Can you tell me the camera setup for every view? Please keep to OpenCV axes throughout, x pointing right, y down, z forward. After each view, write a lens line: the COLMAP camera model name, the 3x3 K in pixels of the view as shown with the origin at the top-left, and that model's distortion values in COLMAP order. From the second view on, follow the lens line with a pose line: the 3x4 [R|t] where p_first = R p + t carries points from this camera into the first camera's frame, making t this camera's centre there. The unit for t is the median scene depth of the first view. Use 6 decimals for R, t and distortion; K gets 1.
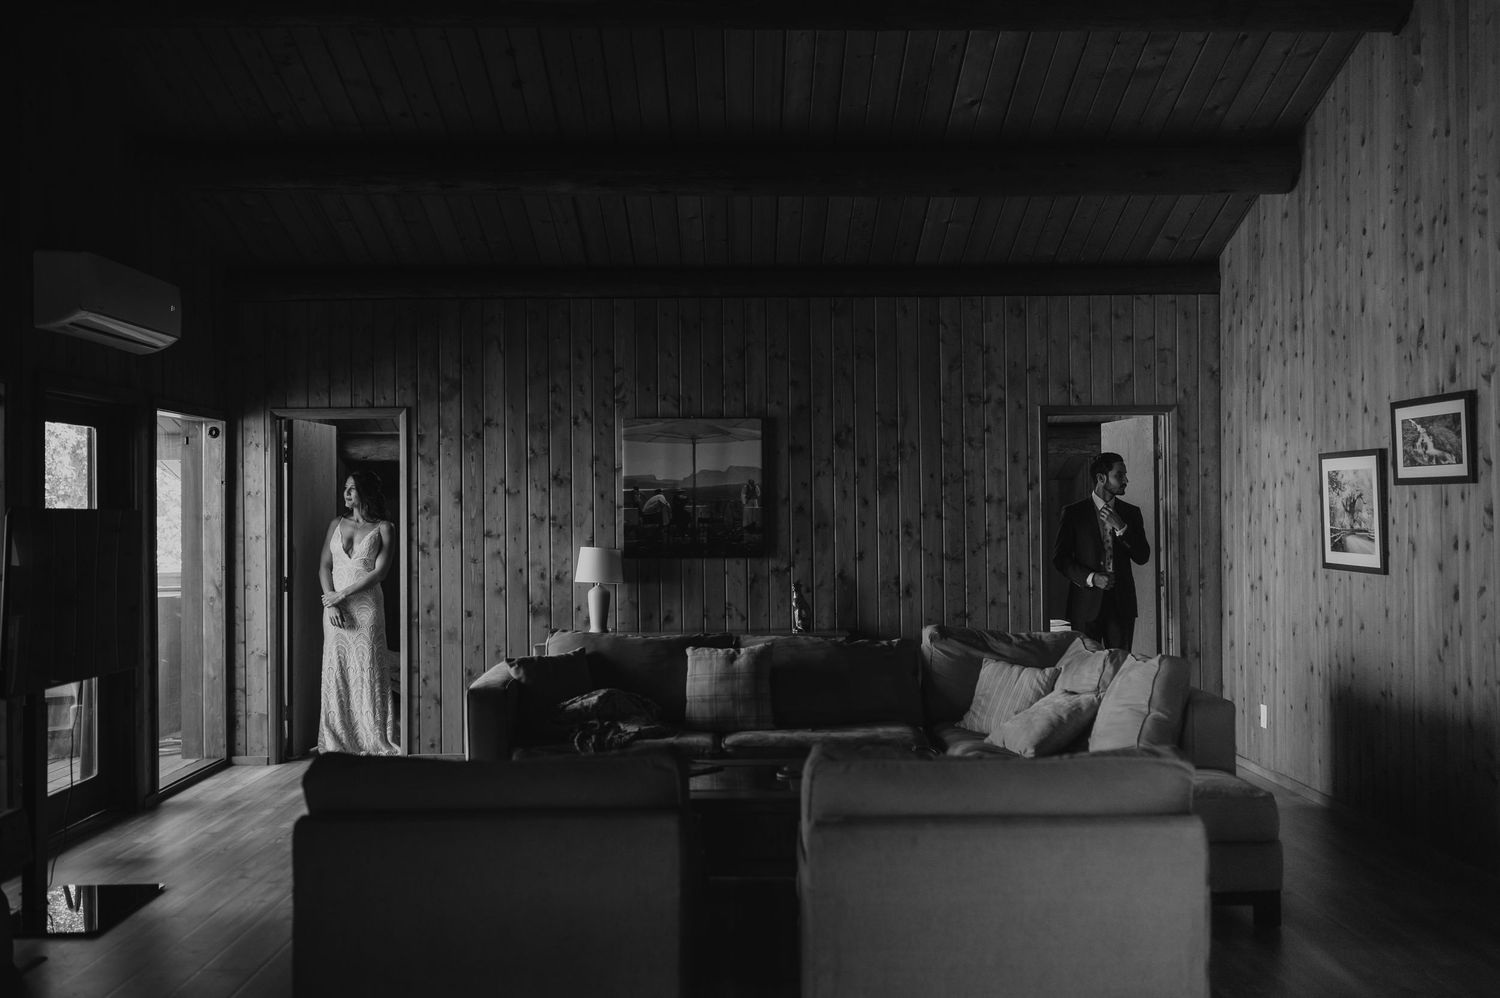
lens RADIAL K [[1495.5, 0, 750.0], [0, 1495.5, 499.0], [0, 0, 1]] dist [-0.003185, 0.017838]
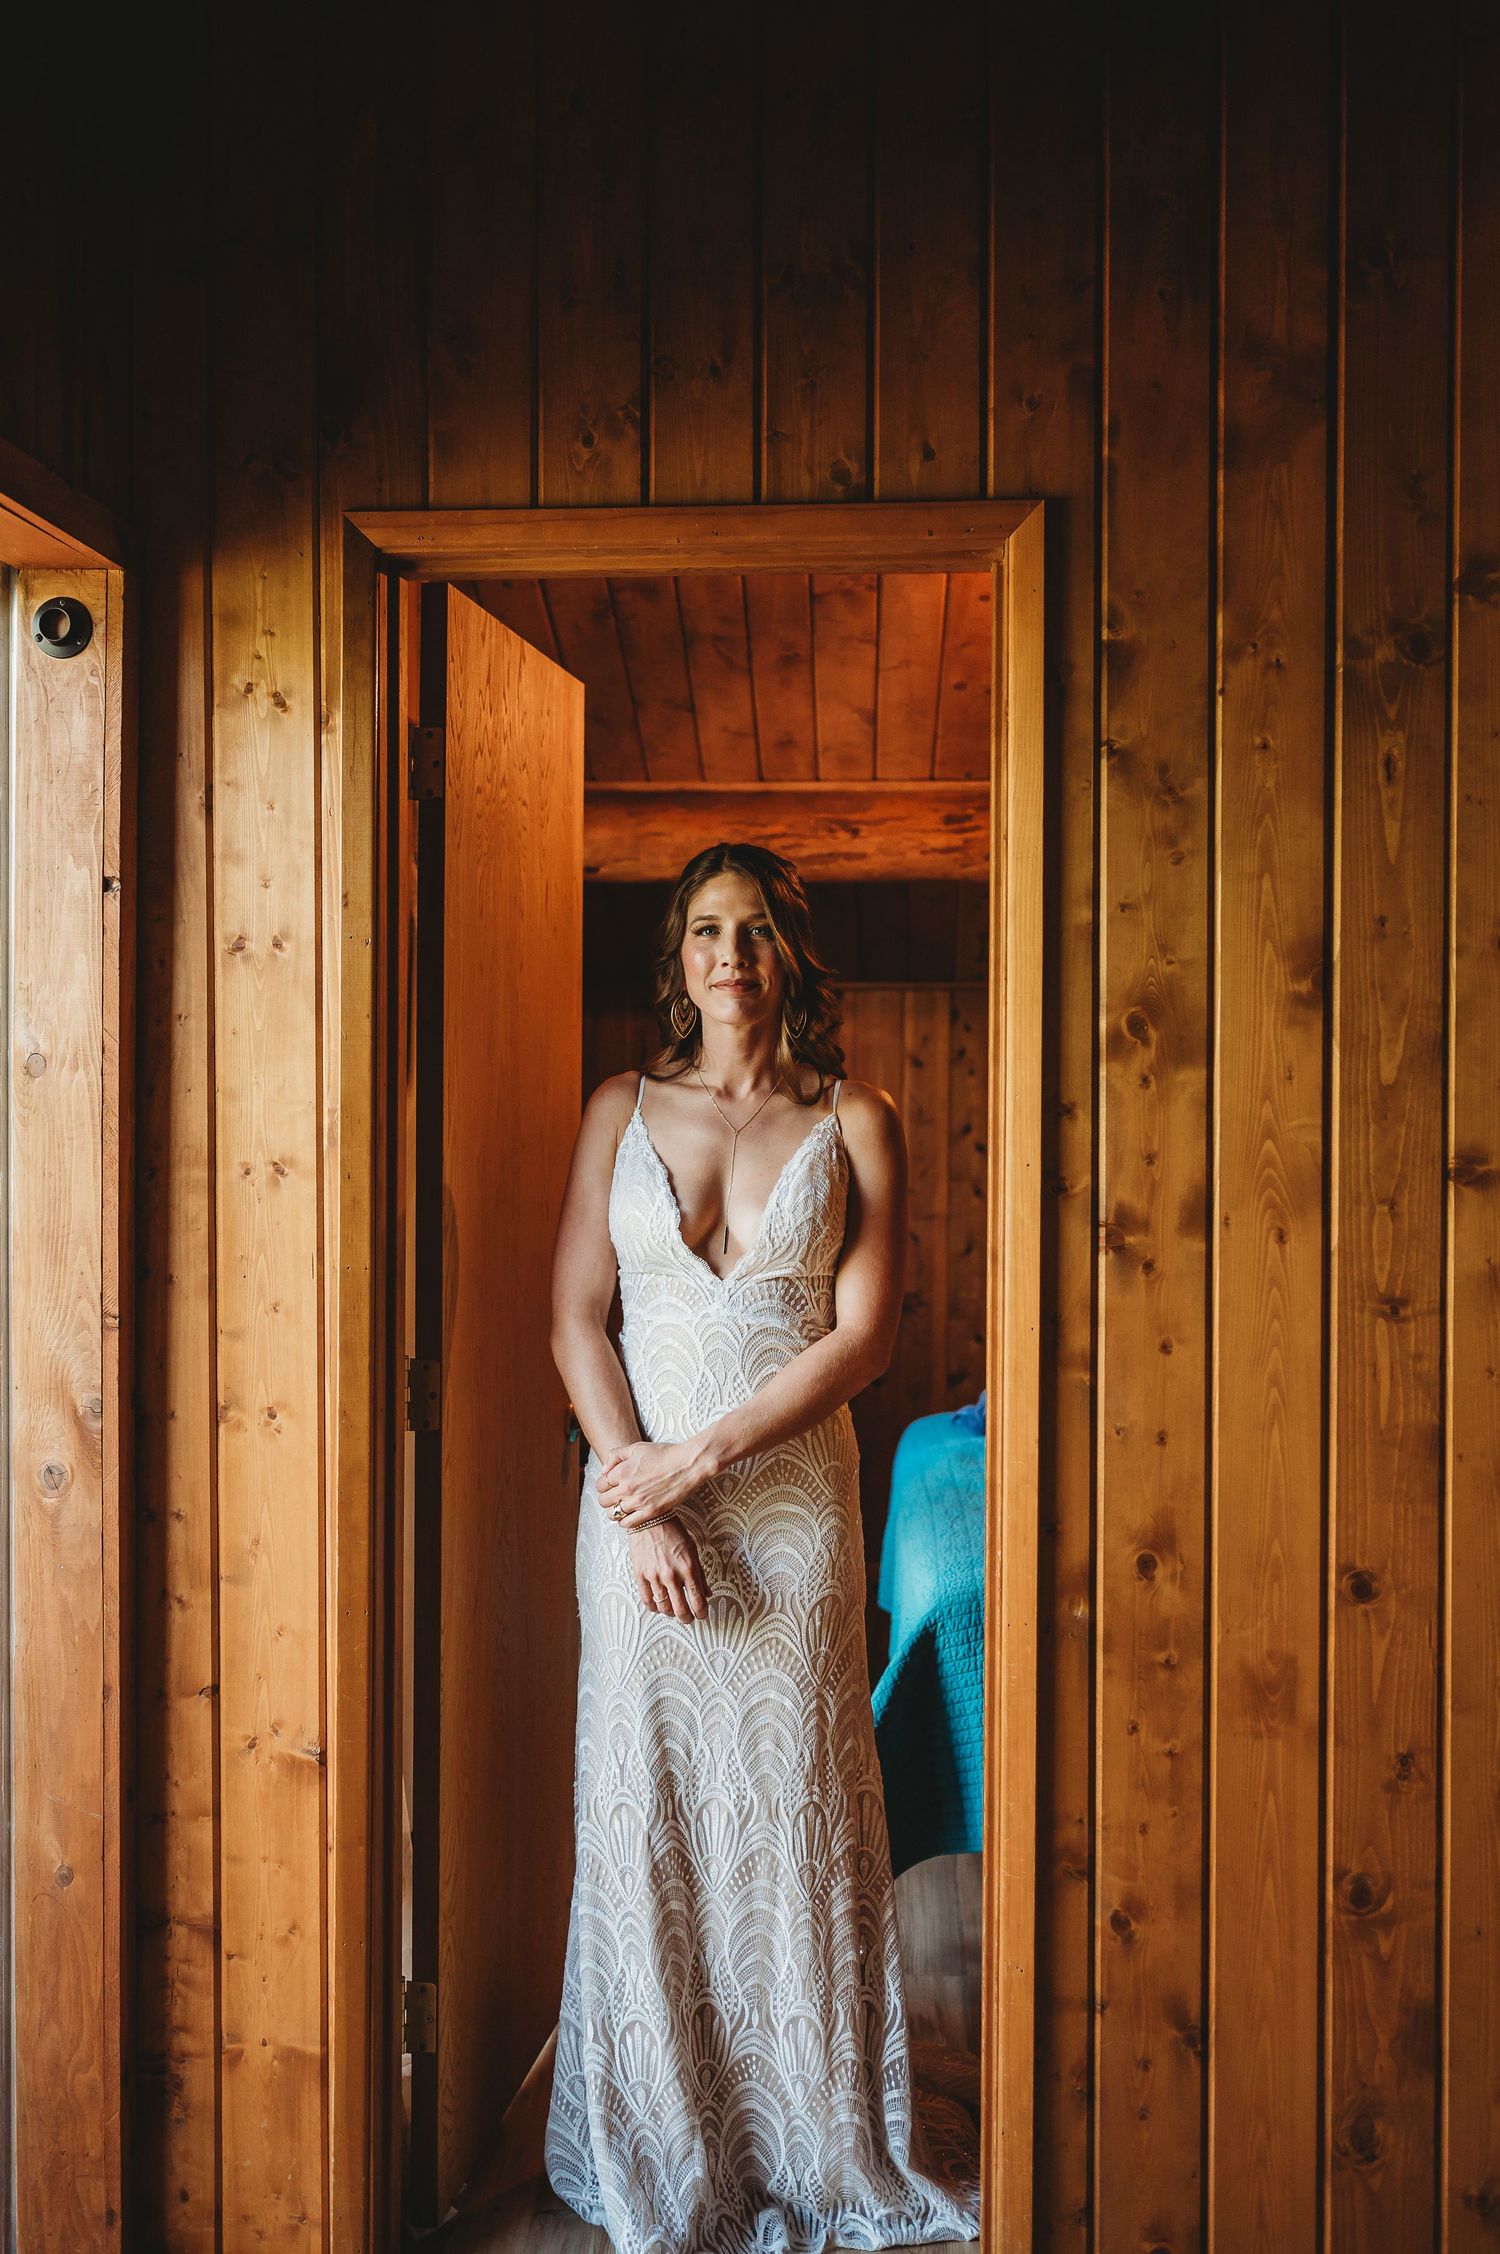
lens RADIAL K [[2247.2, 0, 743.3], [0, 2247.2, 1085.6], [0, 0, 1]] dist [-0.003185, 0.017838]
pose [[0.995161, 0.011855, -0.097535, -0.238946], [-0.009771, 0.999714, 0.021817, 0.007764], [0.097766, -0.020759, 0.994993, 0.708975]]
